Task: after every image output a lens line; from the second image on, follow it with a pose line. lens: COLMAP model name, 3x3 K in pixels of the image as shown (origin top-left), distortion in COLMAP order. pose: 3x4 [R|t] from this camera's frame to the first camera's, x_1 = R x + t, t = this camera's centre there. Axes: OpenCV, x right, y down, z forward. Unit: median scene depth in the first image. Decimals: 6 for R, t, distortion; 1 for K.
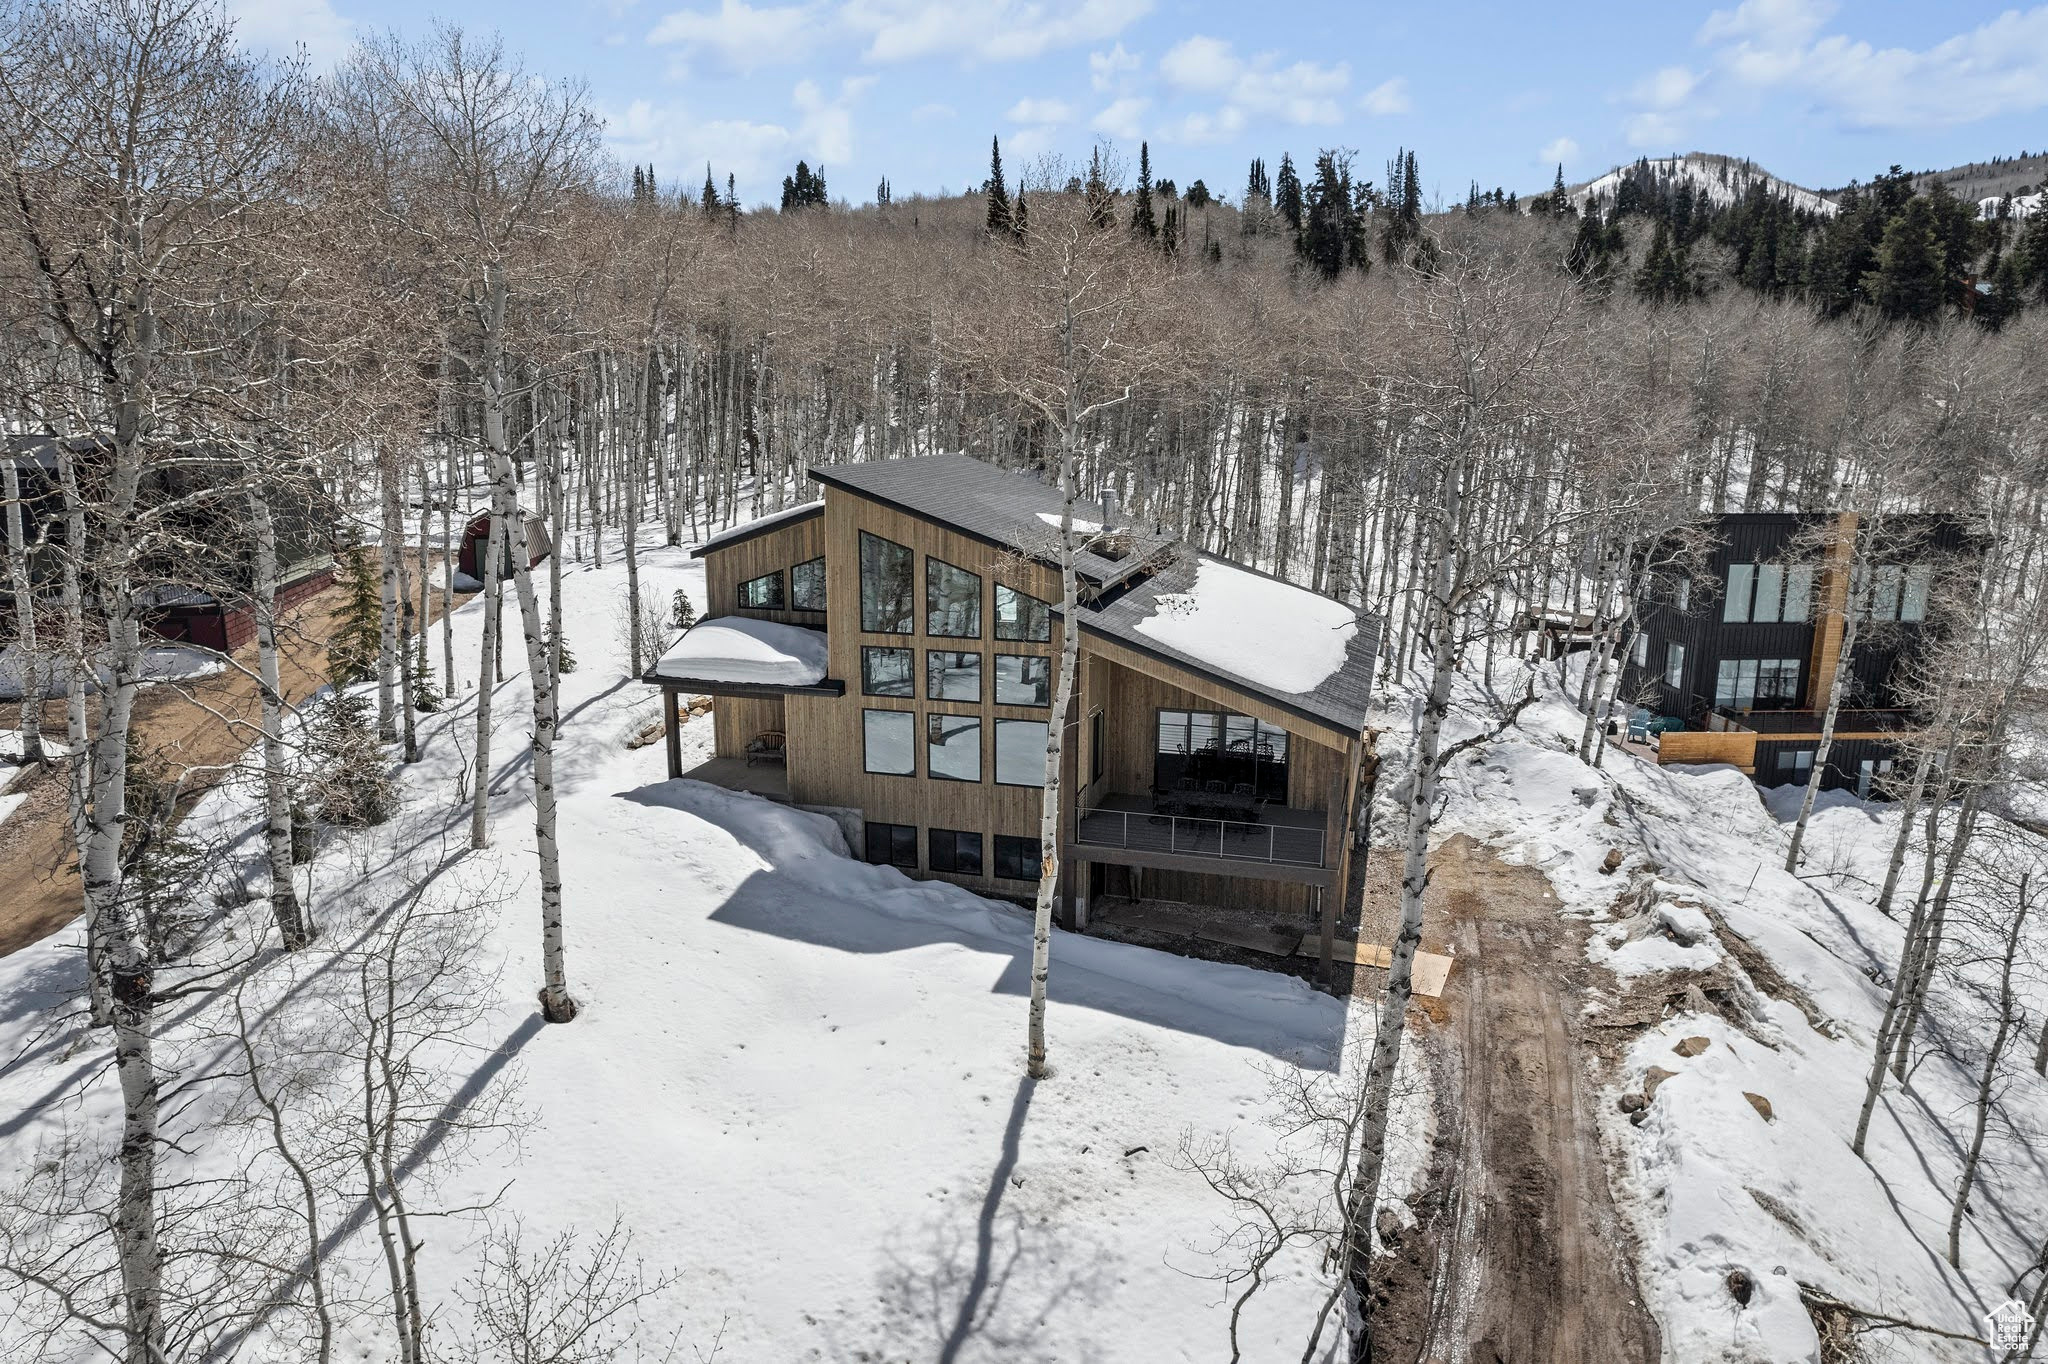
lens RADIAL K [[1308.7, 0, 1024.0], [0, 1308.7, 682.0], [0, 0, 1]] dist [-0.062953, 0.041048]
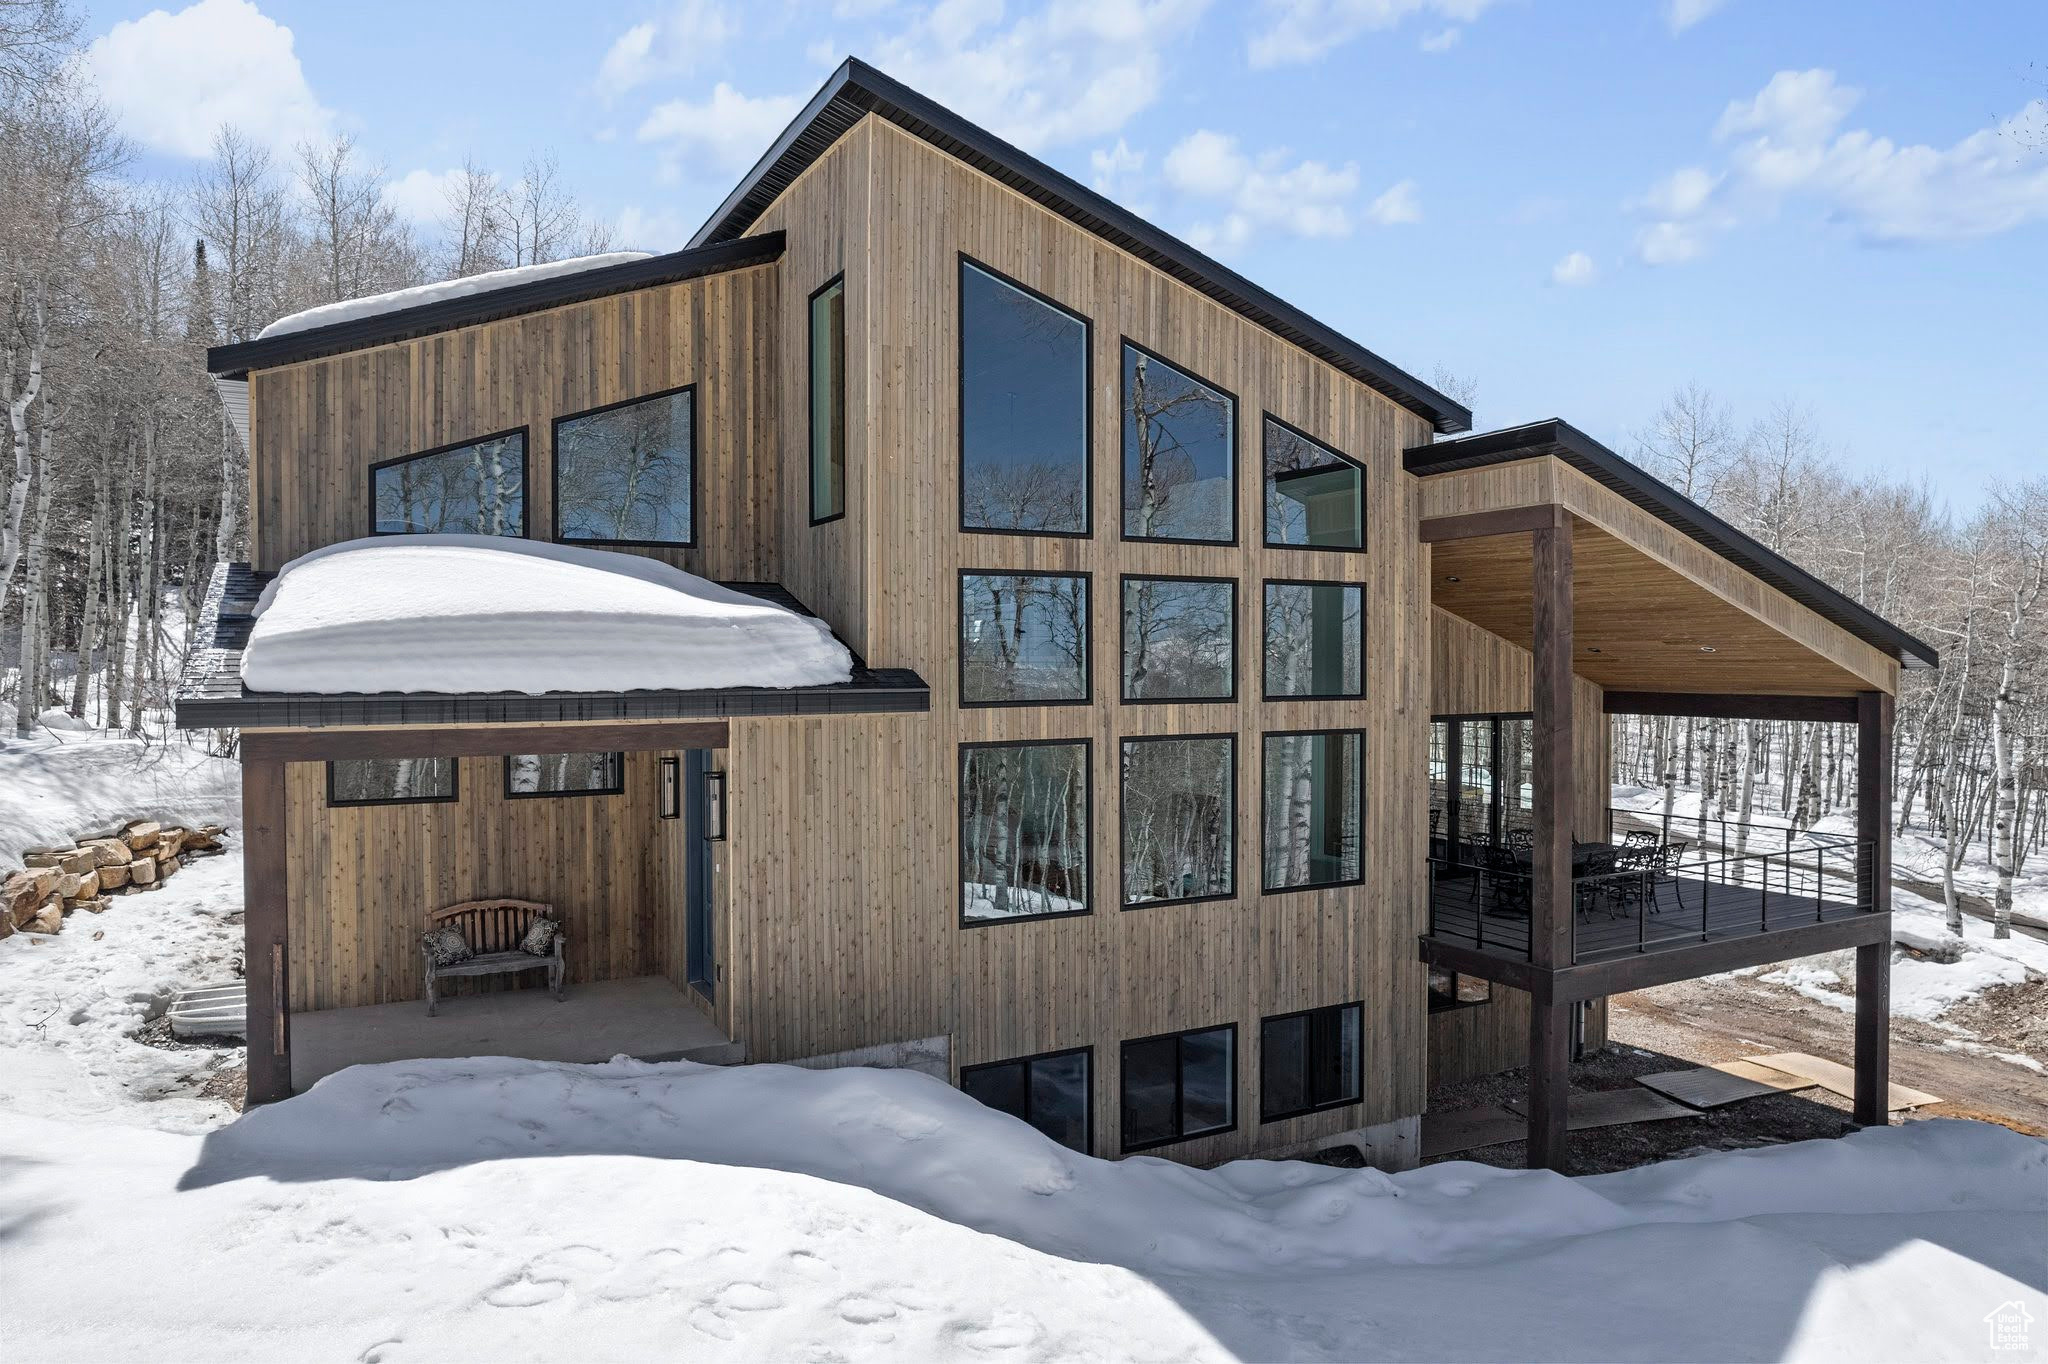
lens RADIAL K [[1308.7, 0, 1024.0], [0, 1308.7, 682.0], [0, 0, 1]] dist [-0.062953, 0.041048]
pose [[0.714590, -0.016920, 0.699339, -0.364750], [0.152993, 0.979286, -0.132637, 0.054035], [-0.682608, 0.201776, 0.702376, 0.728090]]
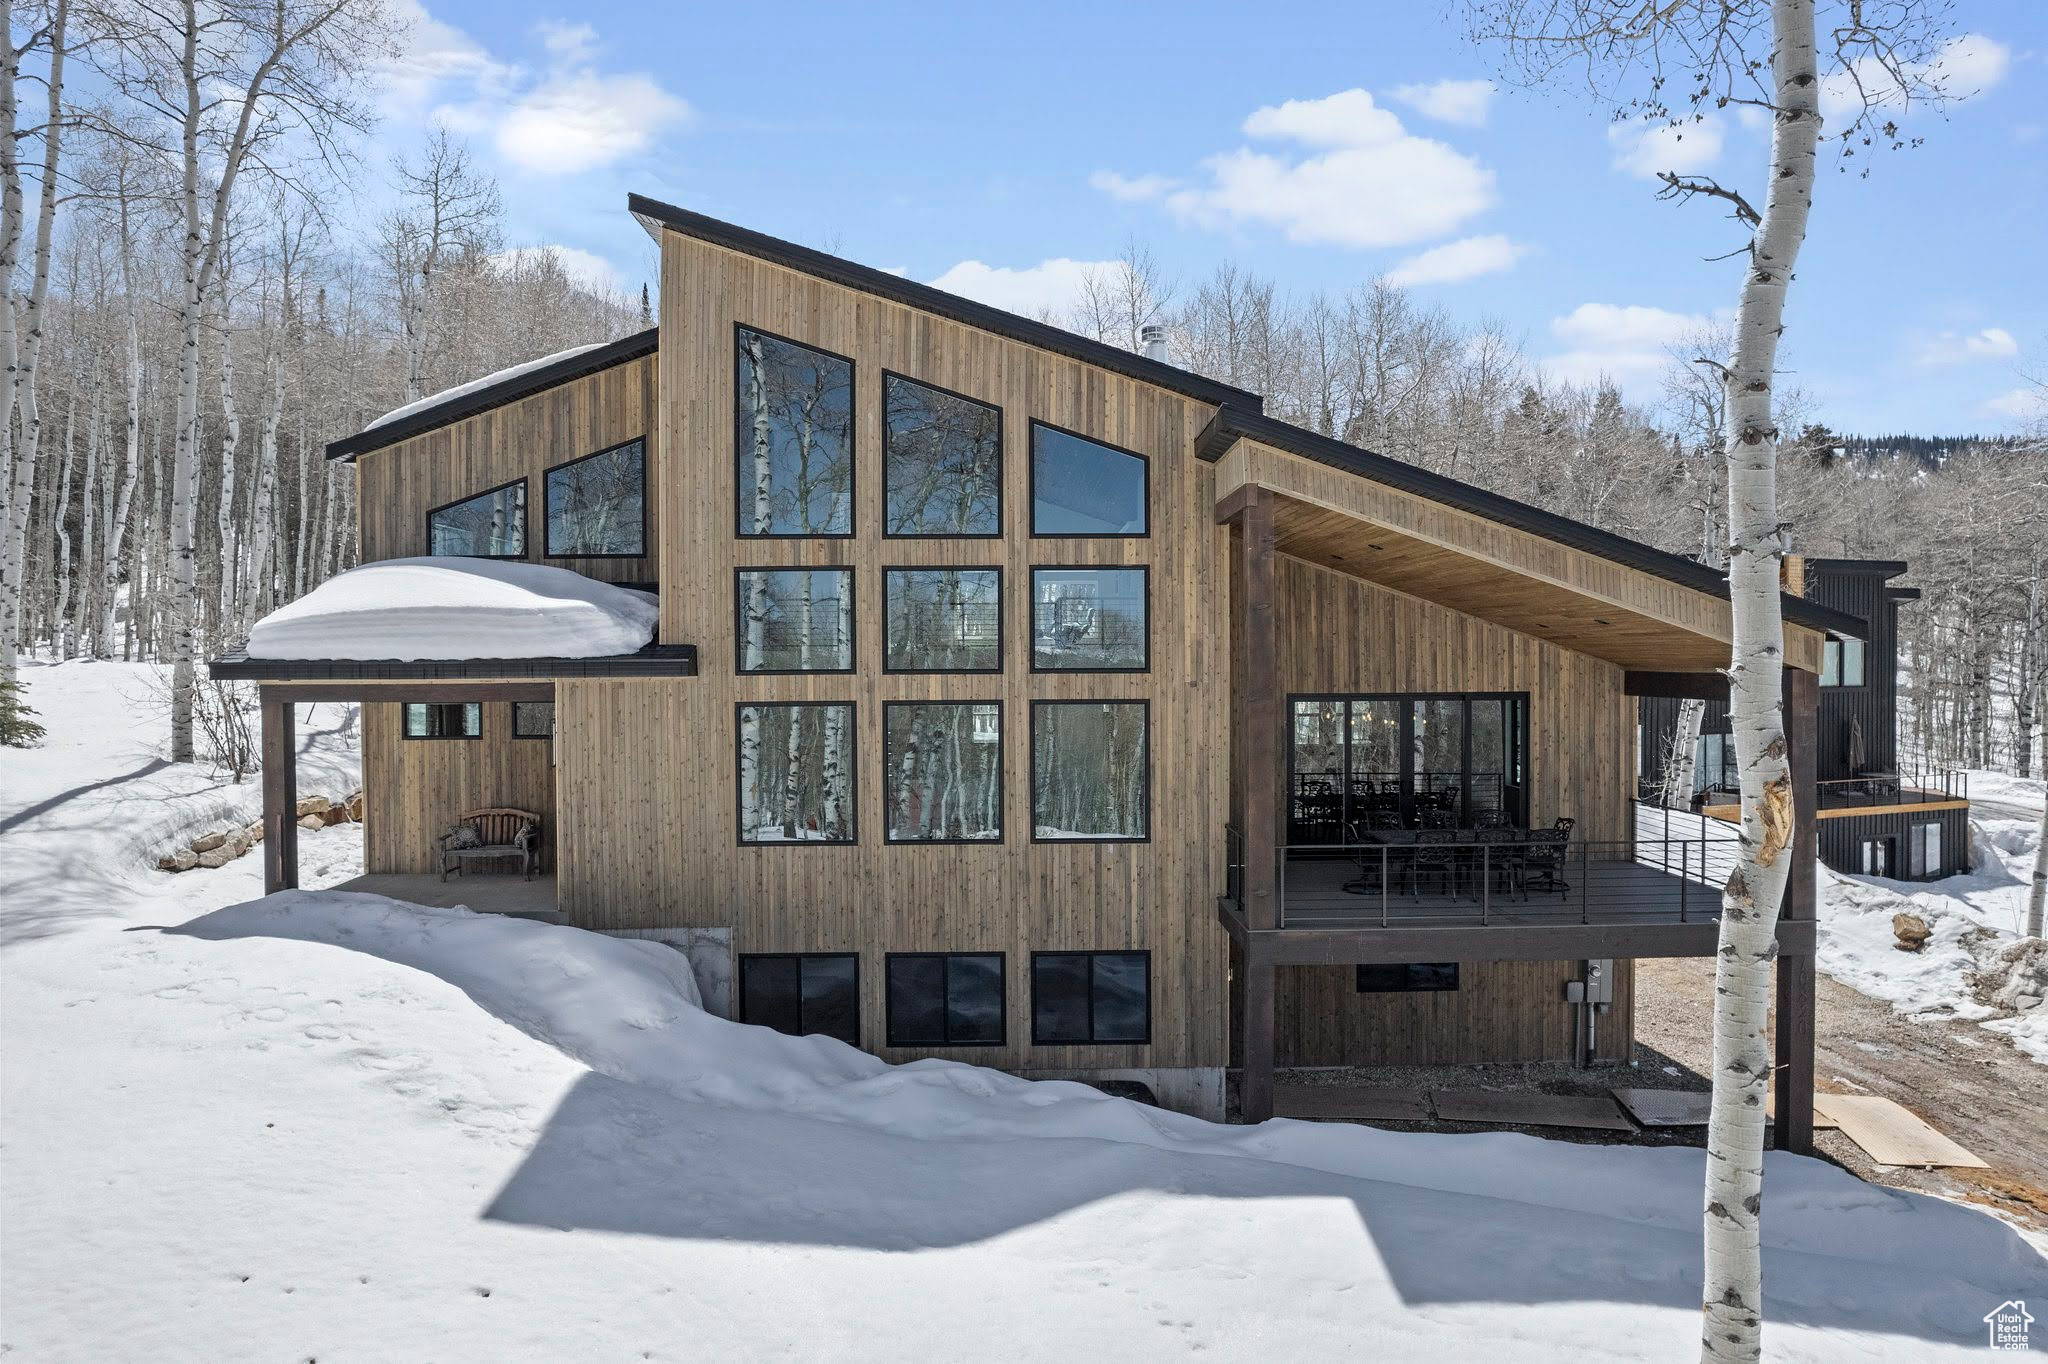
lens RADIAL K [[1308.7, 0, 1024.0], [0, 1308.7, 682.0], [0, 0, 1]] dist [-0.062953, 0.041048]
pose [[0.953505, -0.014475, 0.301029, -0.166173], [0.072841, 0.980301, -0.183585, 0.106248], [-0.292441, 0.196977, 0.935777, 0.528540]]
